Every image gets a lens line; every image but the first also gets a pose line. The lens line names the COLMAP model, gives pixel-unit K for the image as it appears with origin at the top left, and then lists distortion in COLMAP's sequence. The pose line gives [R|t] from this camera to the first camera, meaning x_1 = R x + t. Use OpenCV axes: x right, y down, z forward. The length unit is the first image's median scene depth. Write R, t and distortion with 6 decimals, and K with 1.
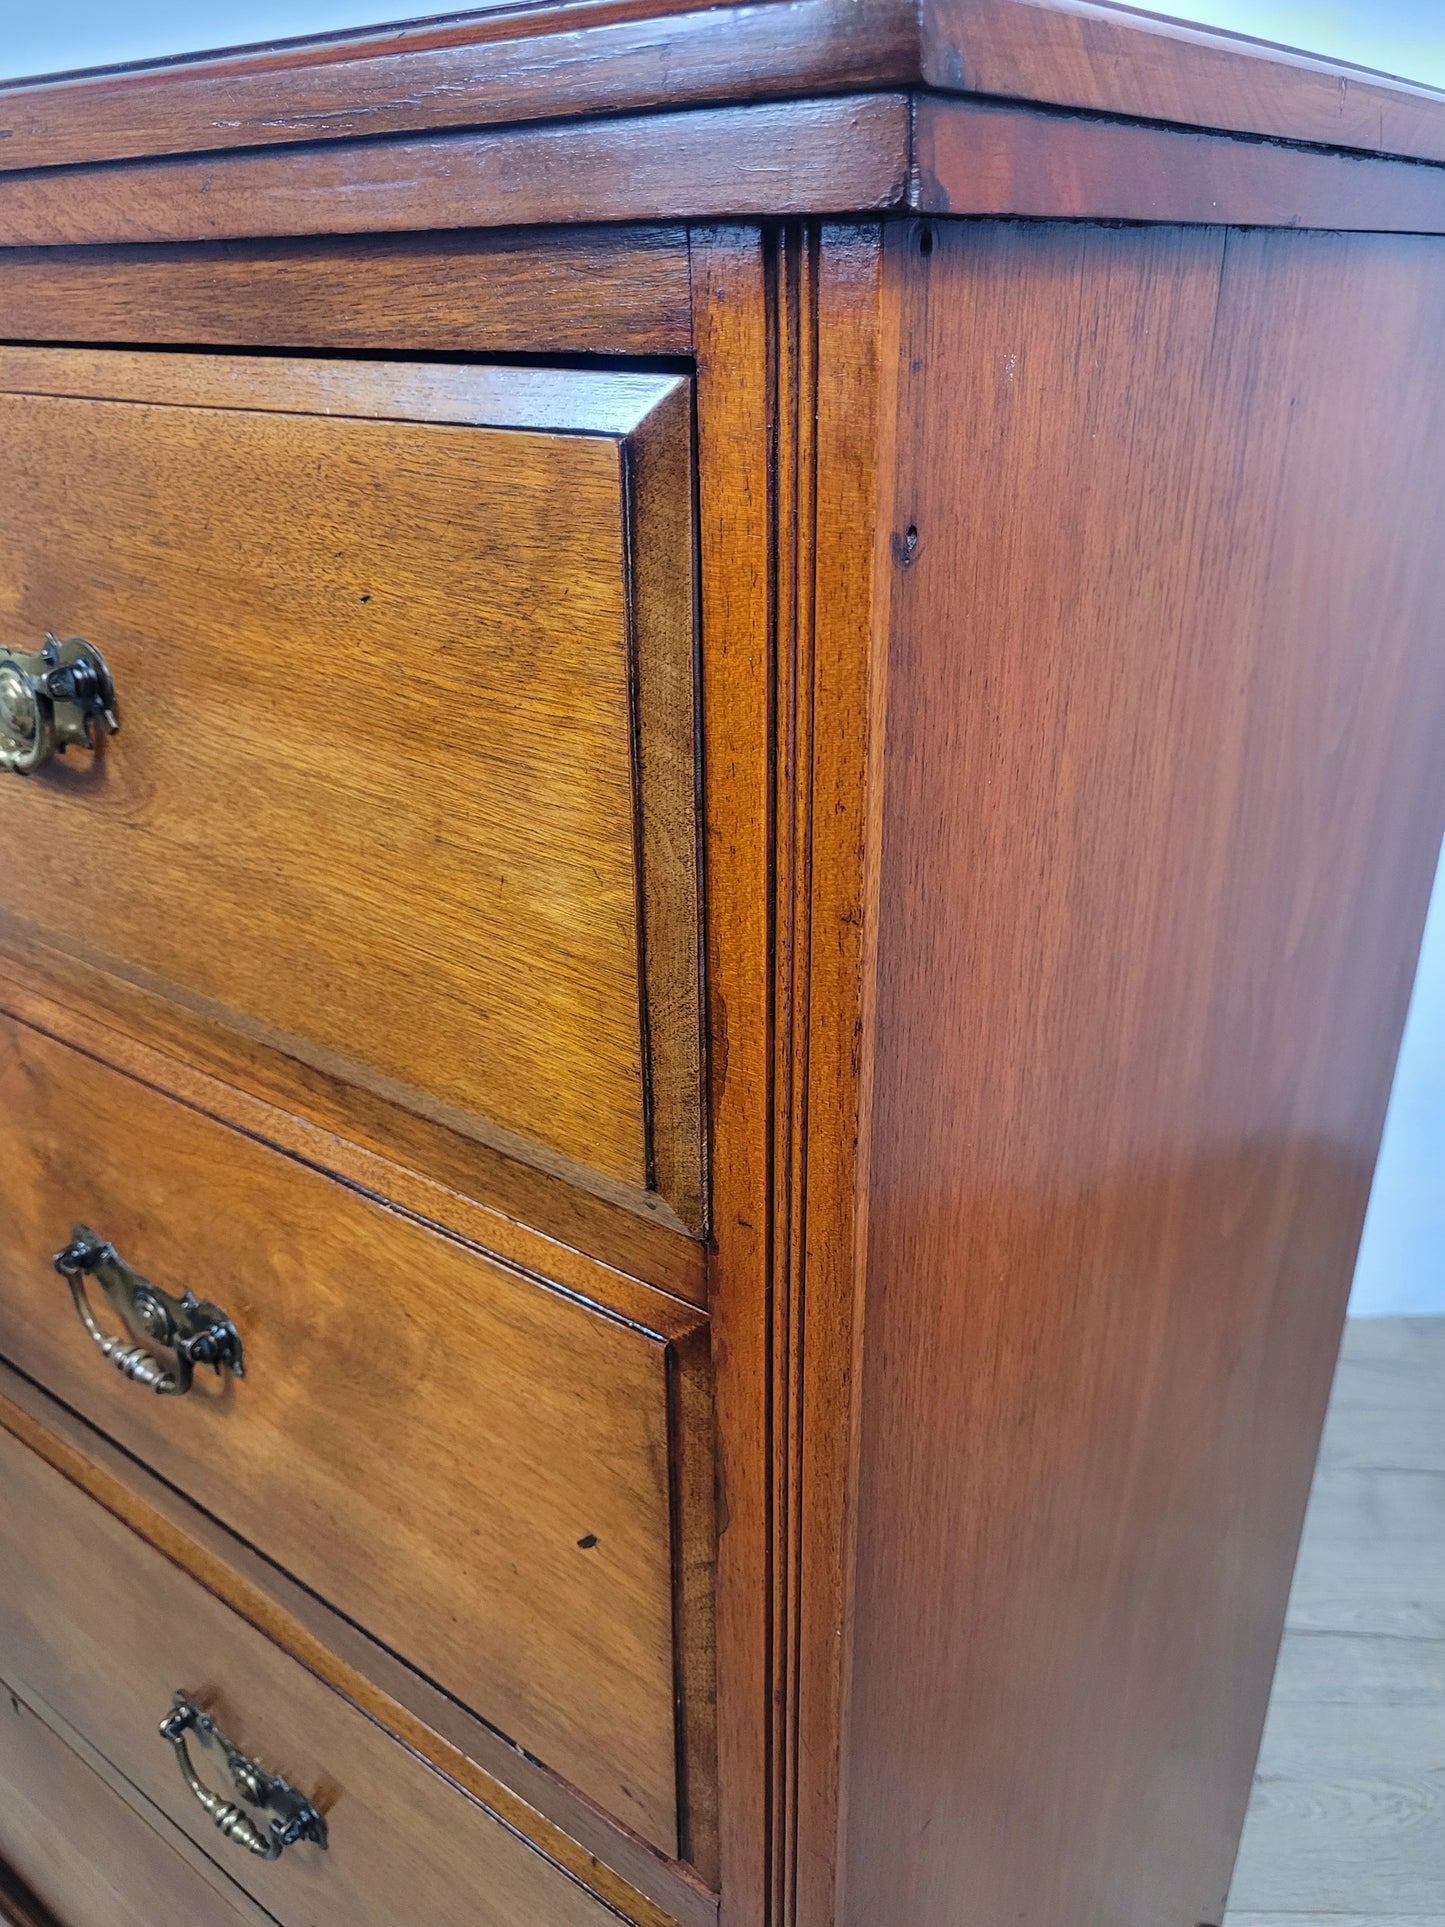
lens RADIAL K [[1452.0, 0, 743.8], [0, 1452.0, 1008.0], [0, 0, 1]] dist [-0.001419, 0.016631]
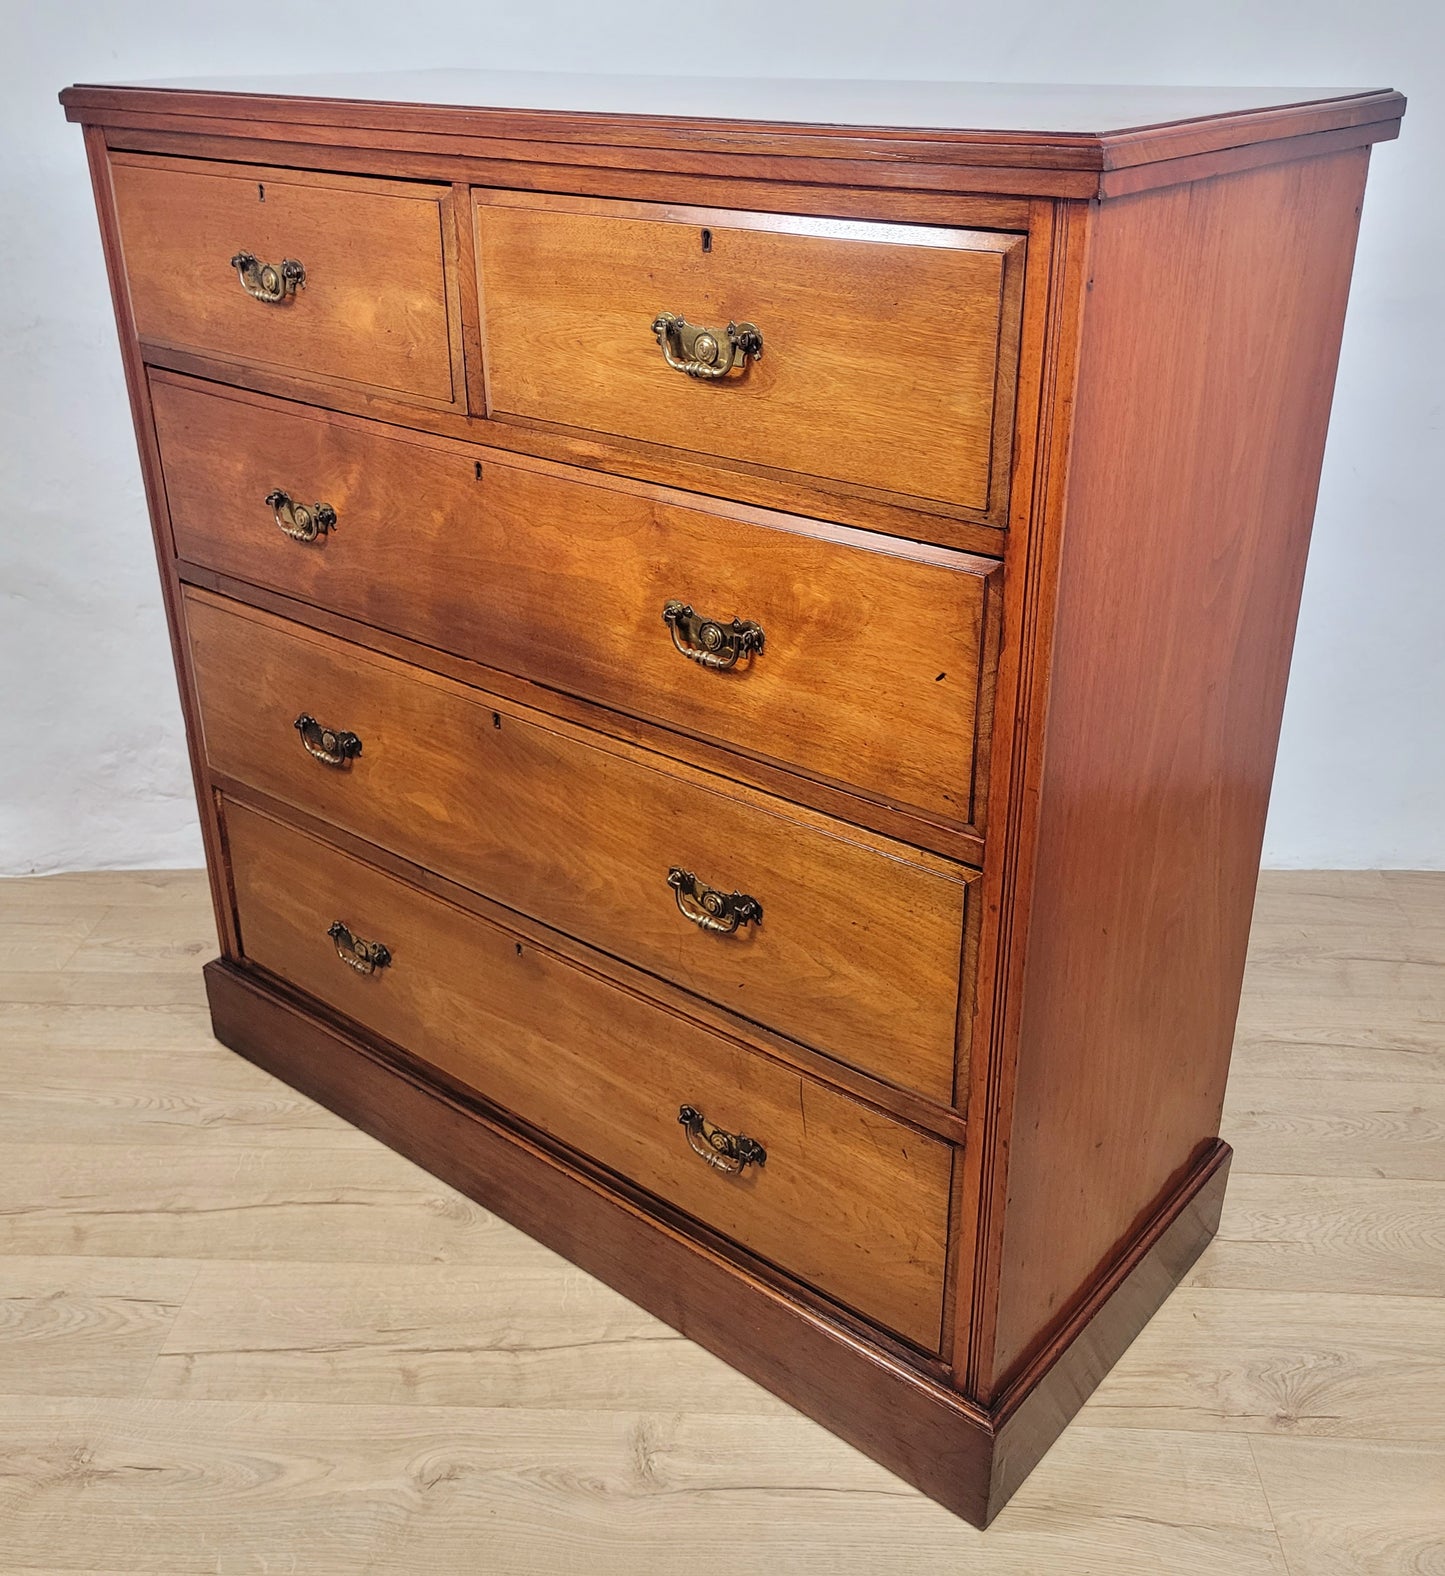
lens RADIAL K [[1481.0, 0, 741.6], [0, 1481.0, 759.1], [0, 0, 1]] dist [0.023999, 0.000000]
pose [[0.999399, 0.012100, -0.032490, -0.405497], [-0.012177, 0.999923, -0.002192, 0.570151], [0.032461, 0.002587, 0.999470, -1.766893]]
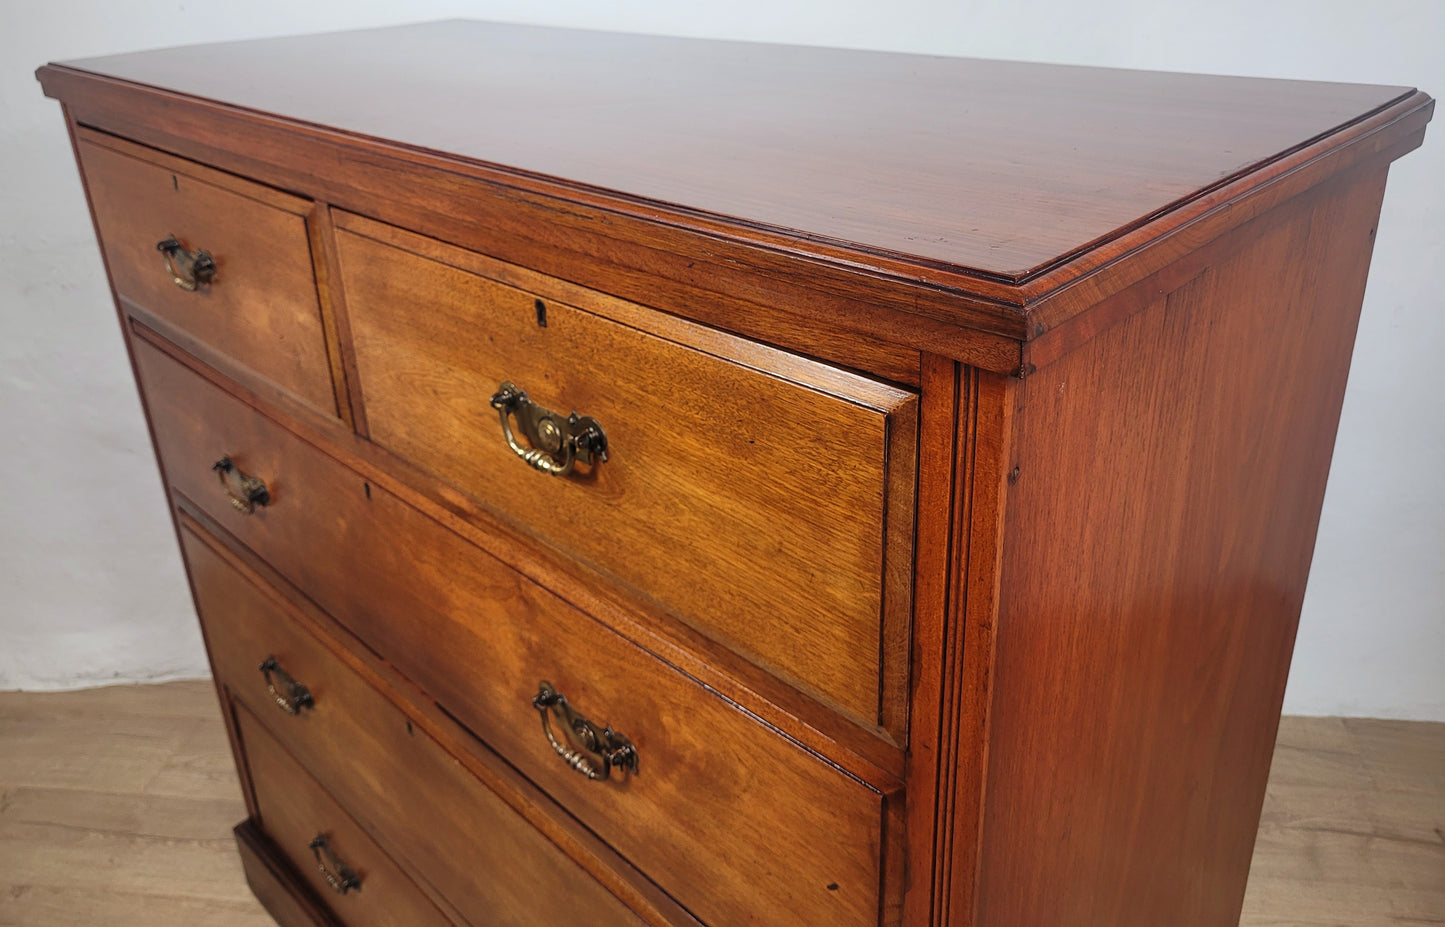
lens RADIAL K [[1050.7, 0, 749.6], [0, 1050.7, 391.6], [0, 0, 1]] dist [0.013136, -0.013214]
pose [[0.994031, 0.018282, -0.107559, -0.086140], [-0.022136, 0.999151, -0.034746, -0.264037], [0.106832, 0.036920, 0.993591, -0.473186]]
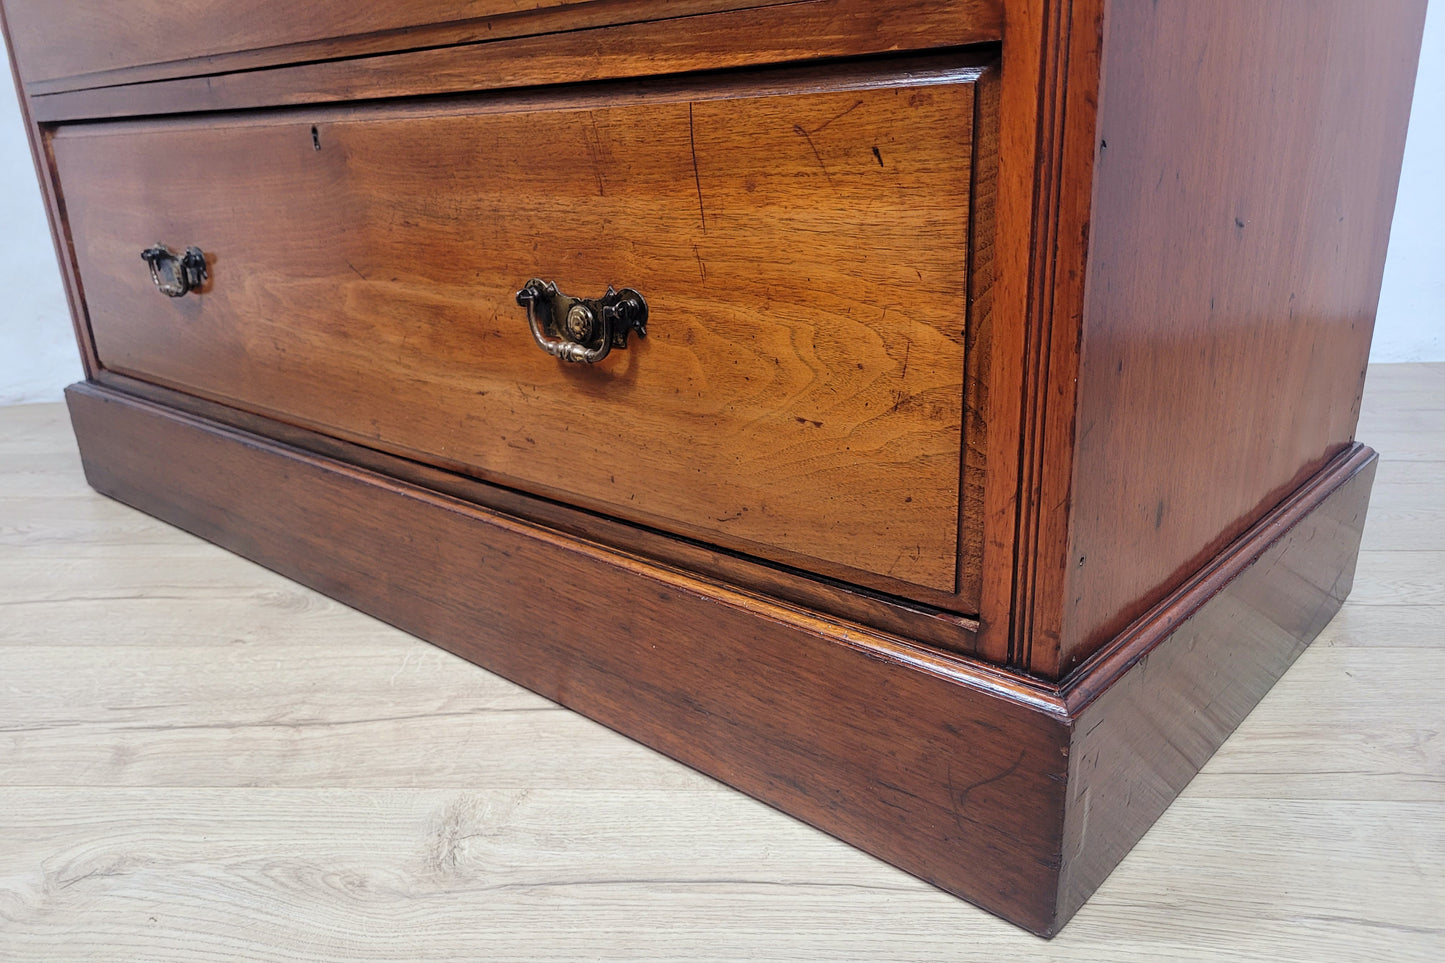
lens RADIAL K [[1036.1, 0, 749.7], [0, 1036.1, 549.0], [0, 0, 1]] dist [0.023579, -0.016832]
pose [[0.997256, -0.007929, -0.073605, -0.194661], [0.002517, 0.997304, -0.073340, 2.008582], [0.073988, 0.072953, 0.994587, 0.466604]]
